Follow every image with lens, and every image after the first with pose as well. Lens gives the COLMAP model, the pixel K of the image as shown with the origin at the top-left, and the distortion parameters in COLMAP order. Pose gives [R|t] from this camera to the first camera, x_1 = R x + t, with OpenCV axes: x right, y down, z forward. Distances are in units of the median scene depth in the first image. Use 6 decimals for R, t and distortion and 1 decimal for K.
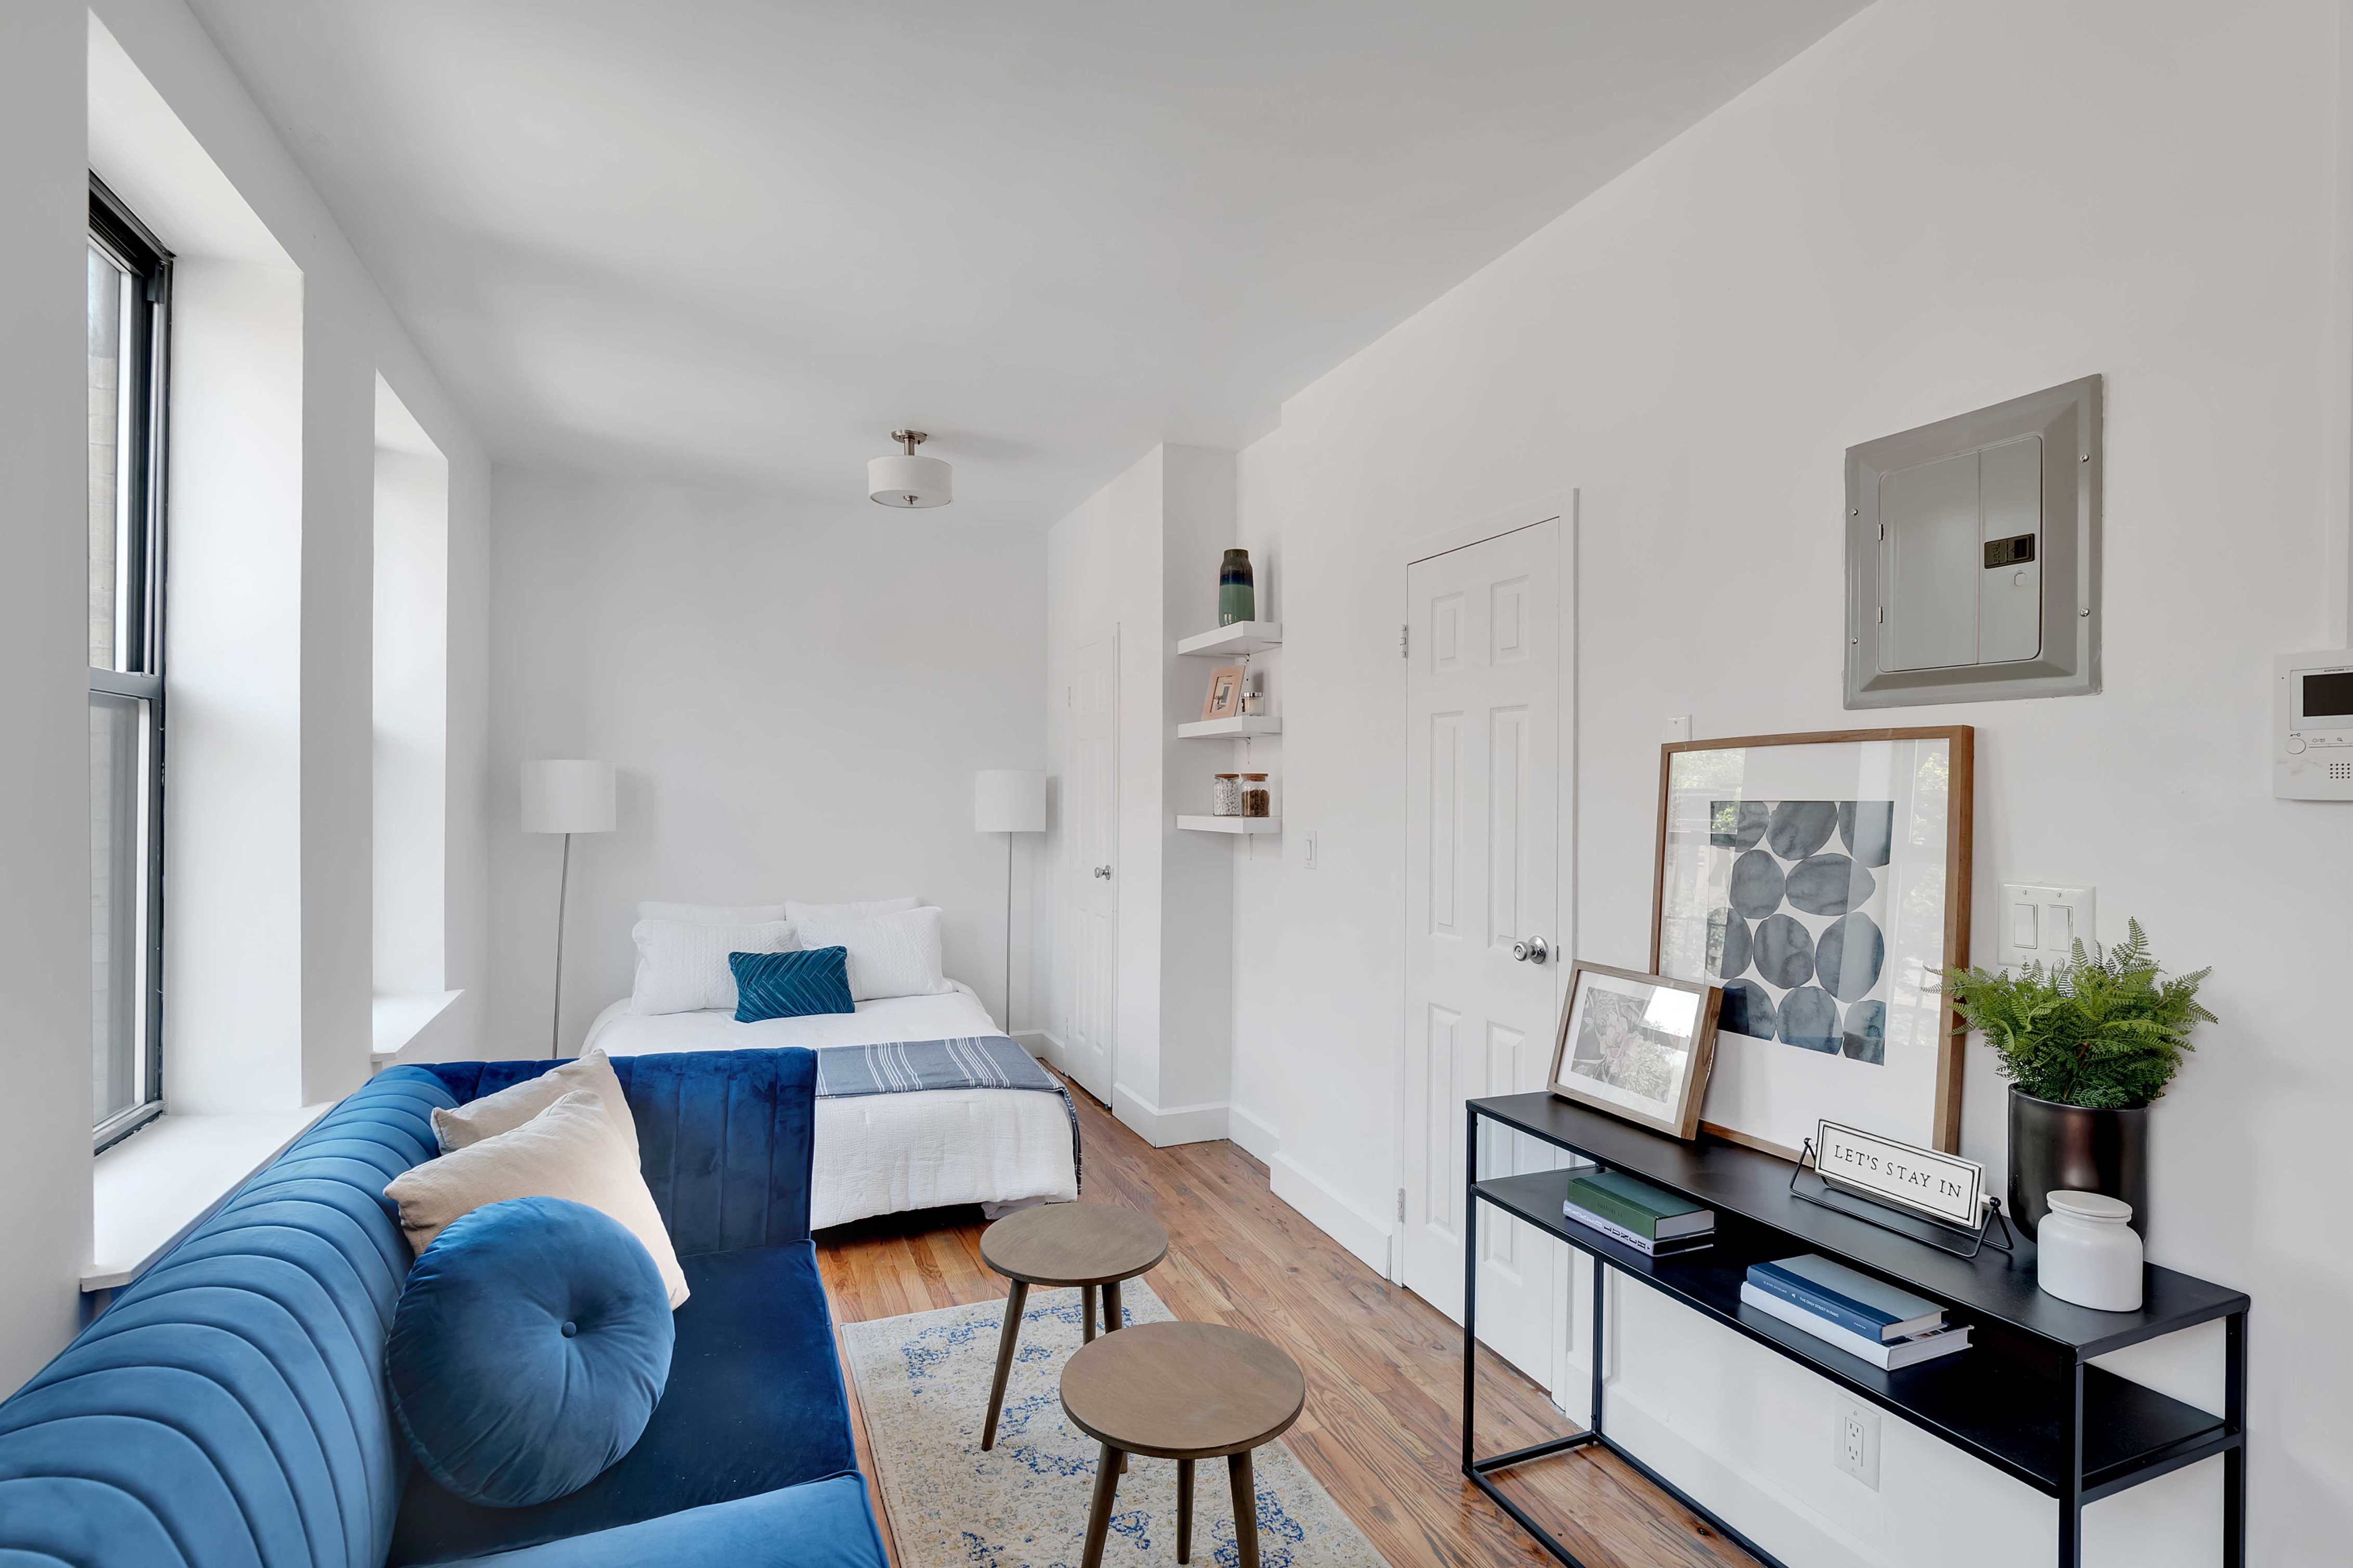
lens RADIAL K [[1107.8, 0, 1195.6], [0, 1107.8, 801.0], [0, 0, 1]] dist [0.011305, -0.002167]
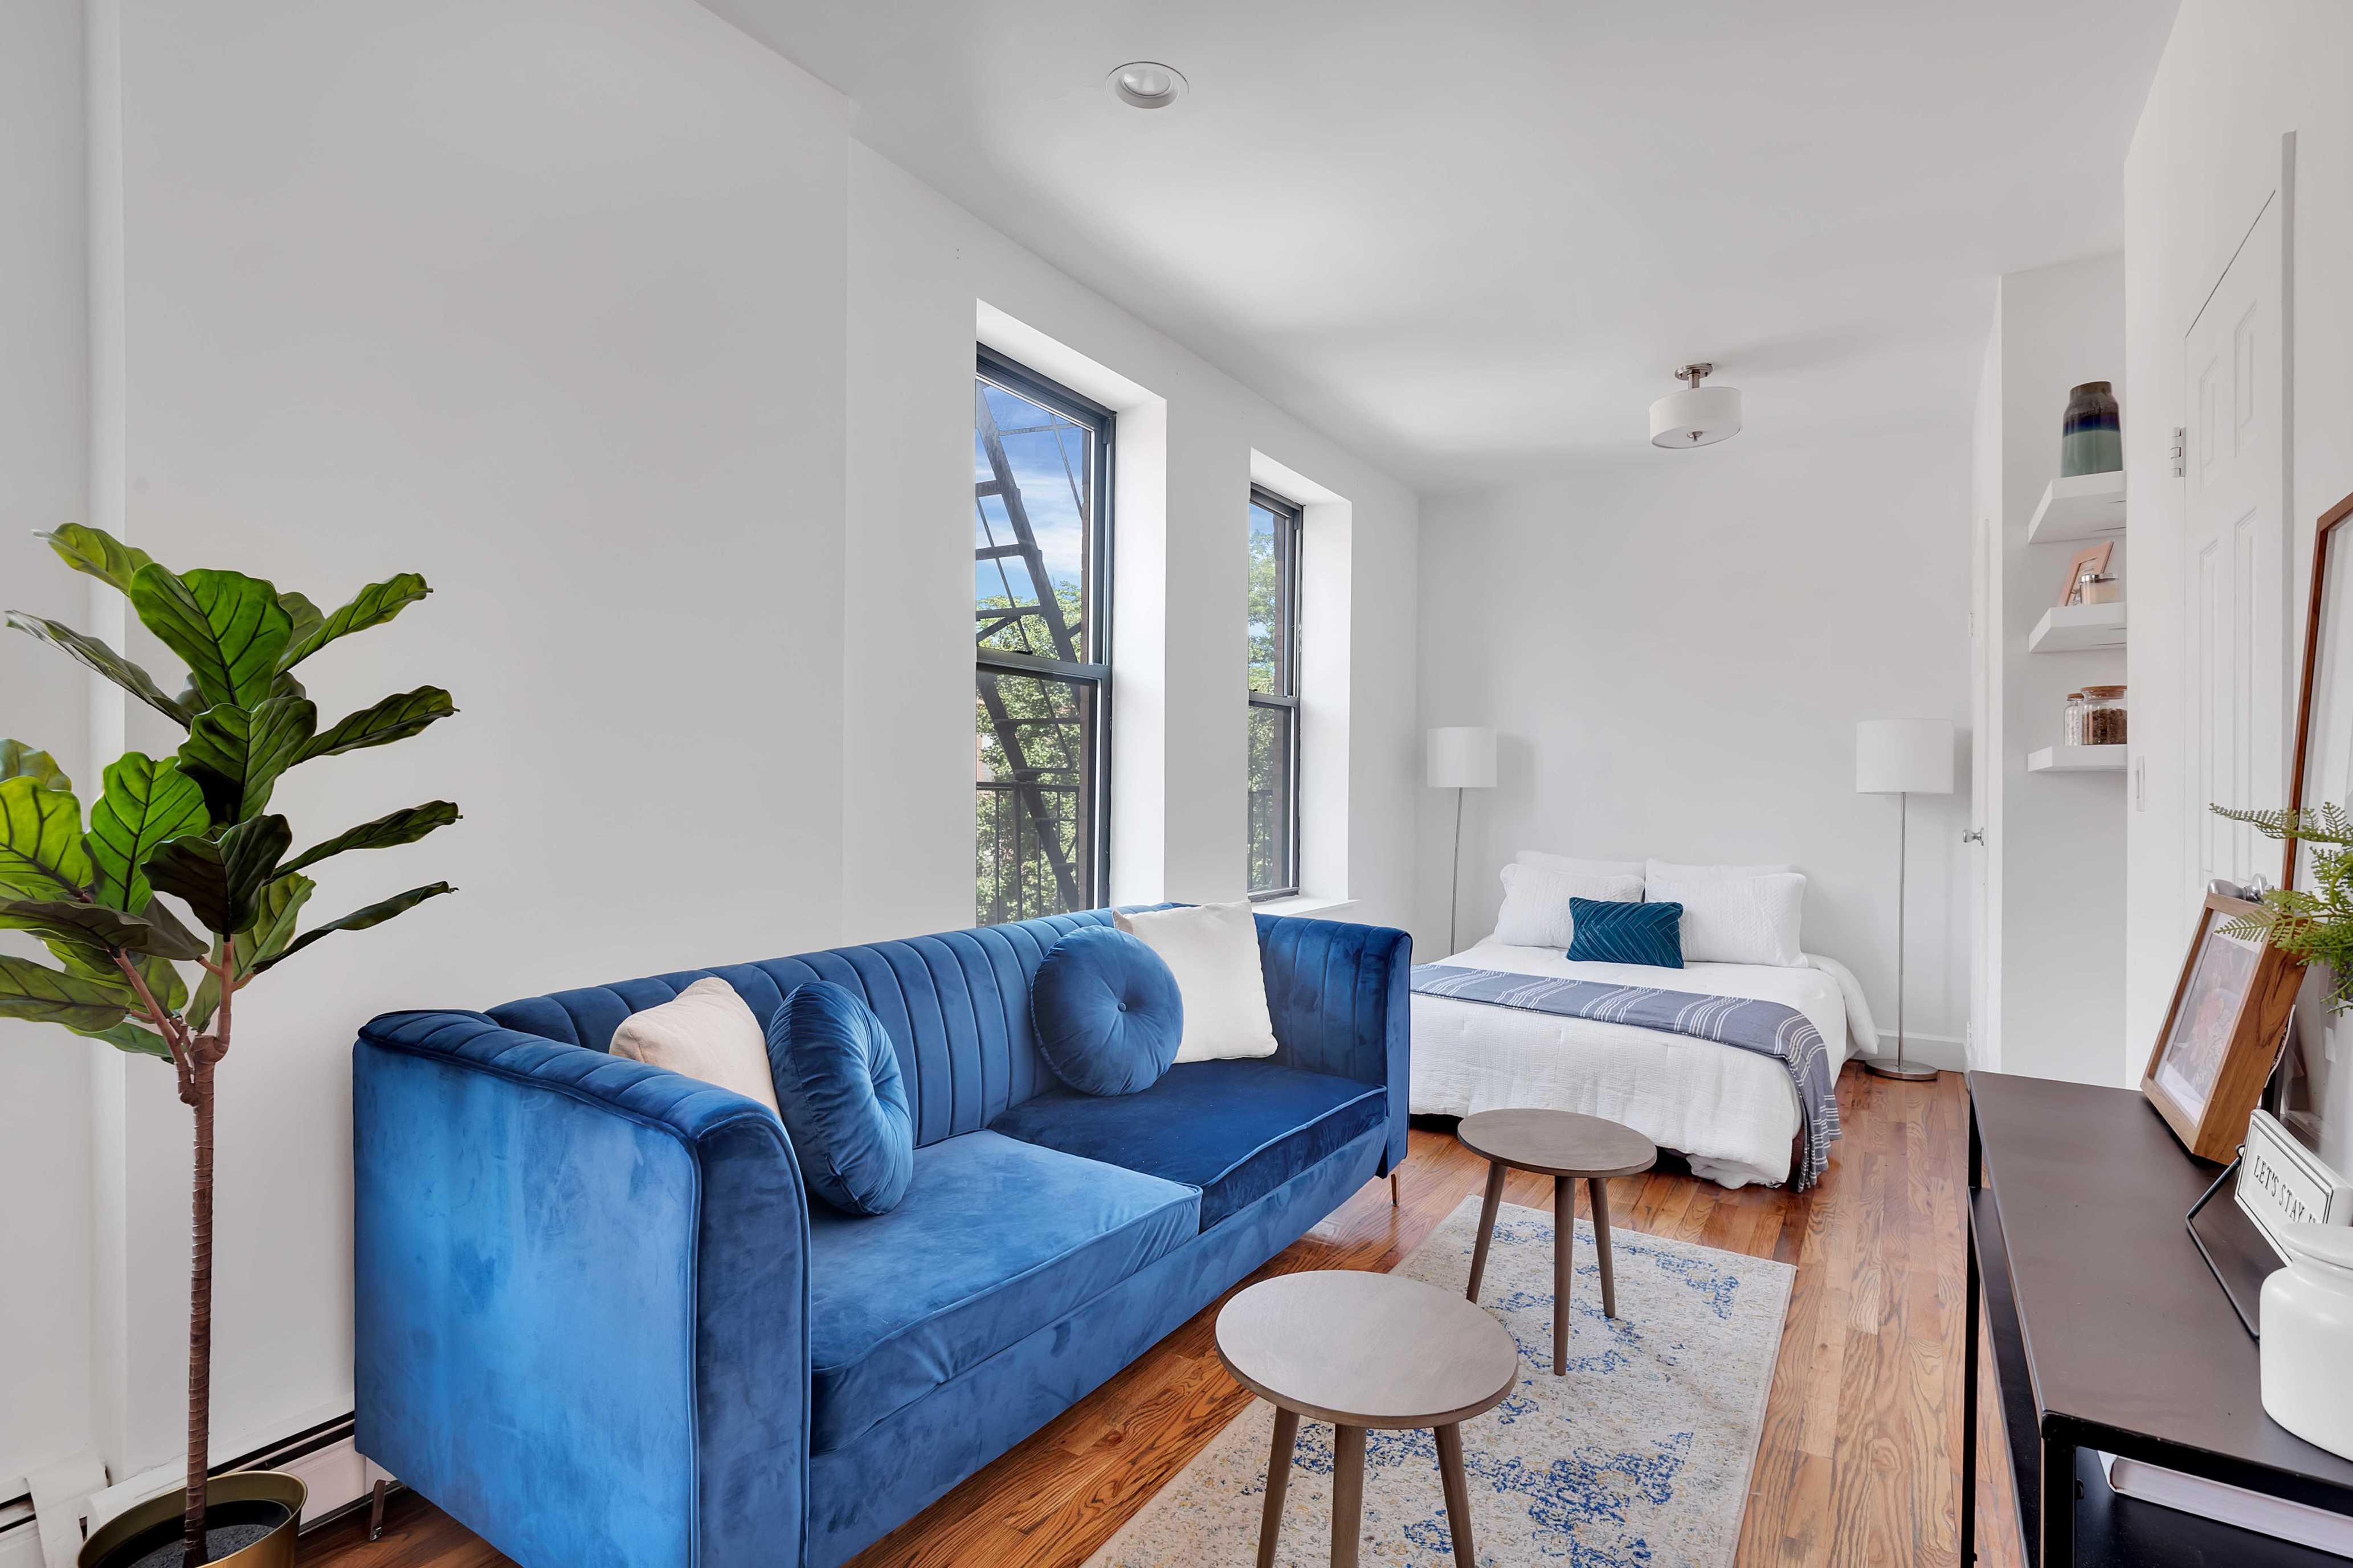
lens RADIAL K [[1107.8, 0, 1190.6], [0, 1107.8, 802.1], [0, 0, 1]] dist [0.011305, -0.002167]
pose [[0.563104, 0.006319, -0.826362, 0.294848], [-0.011826, 0.999930, -0.000412, 0.053519], [0.826302, 0.010005, 0.563139, 0.090688]]
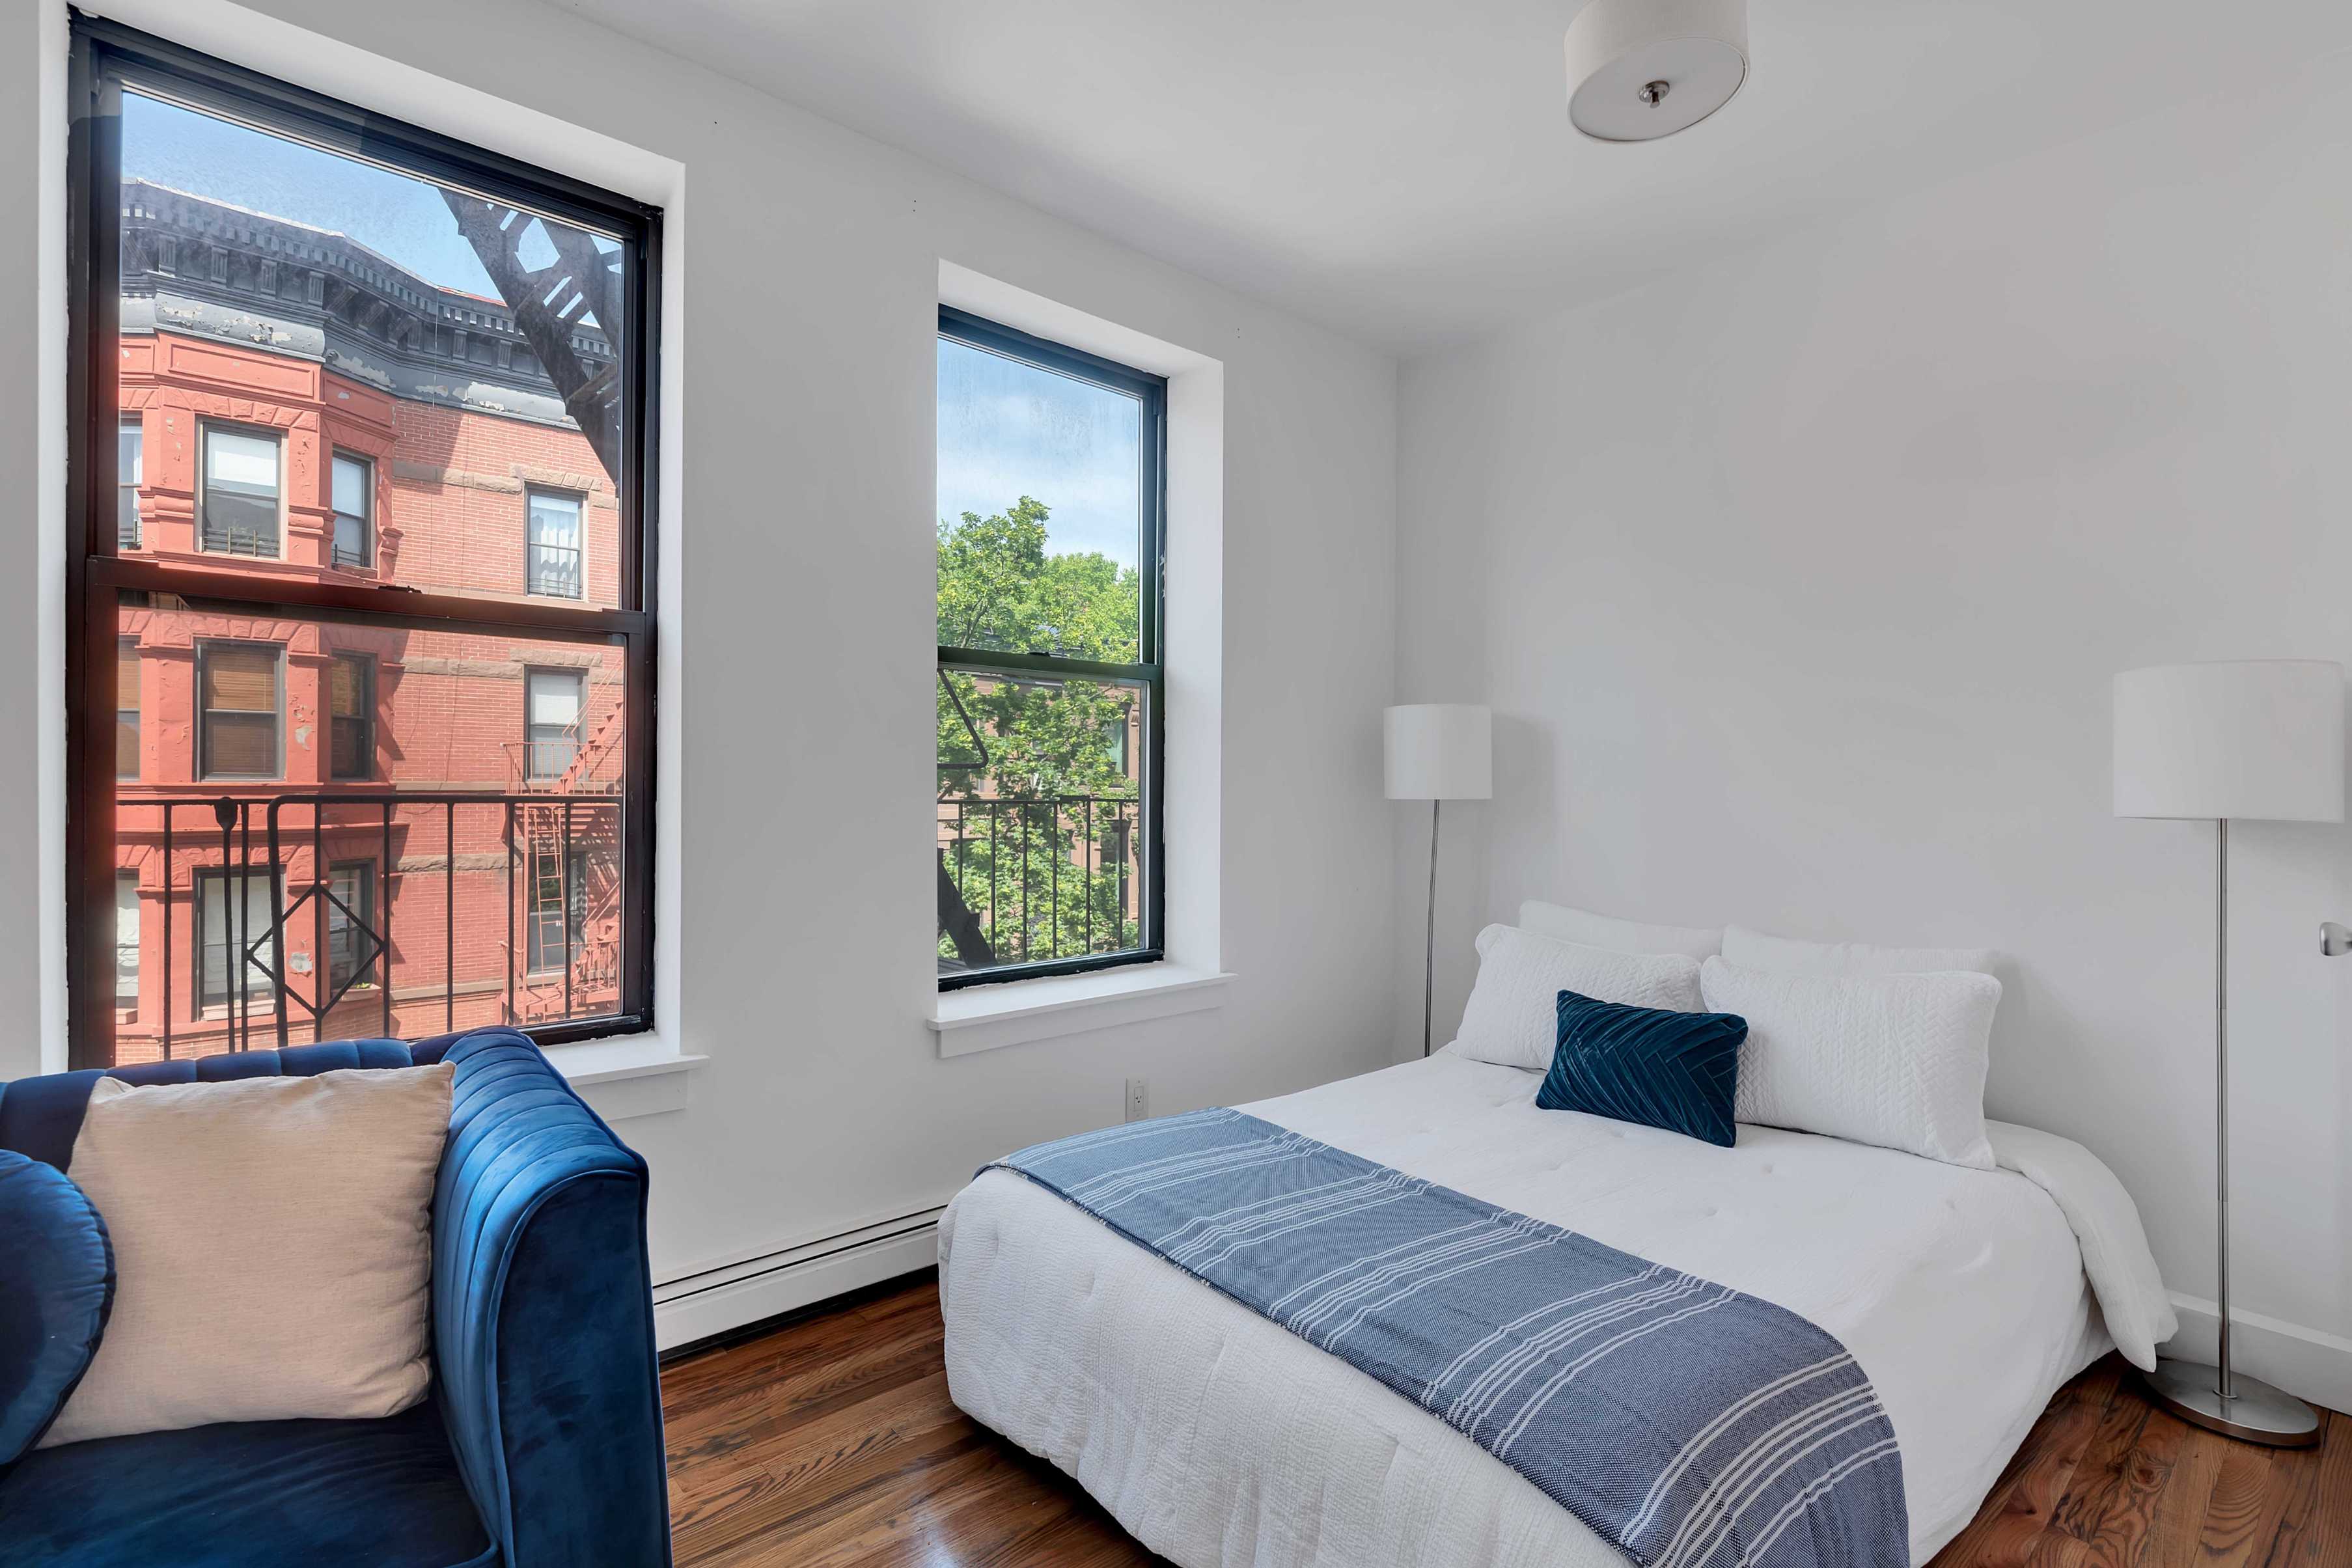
lens RADIAL K [[1107.4, 0, 1175.2], [0, 1107.4, 787.1], [0, 0, 1]] dist [0.011305, -0.002167]
pose [[0.316625, -0.001841, -0.948549, 0.126591], [-0.015304, 0.999858, -0.007049, 0.030877], [0.948427, 0.016748, 0.316552, 0.649487]]
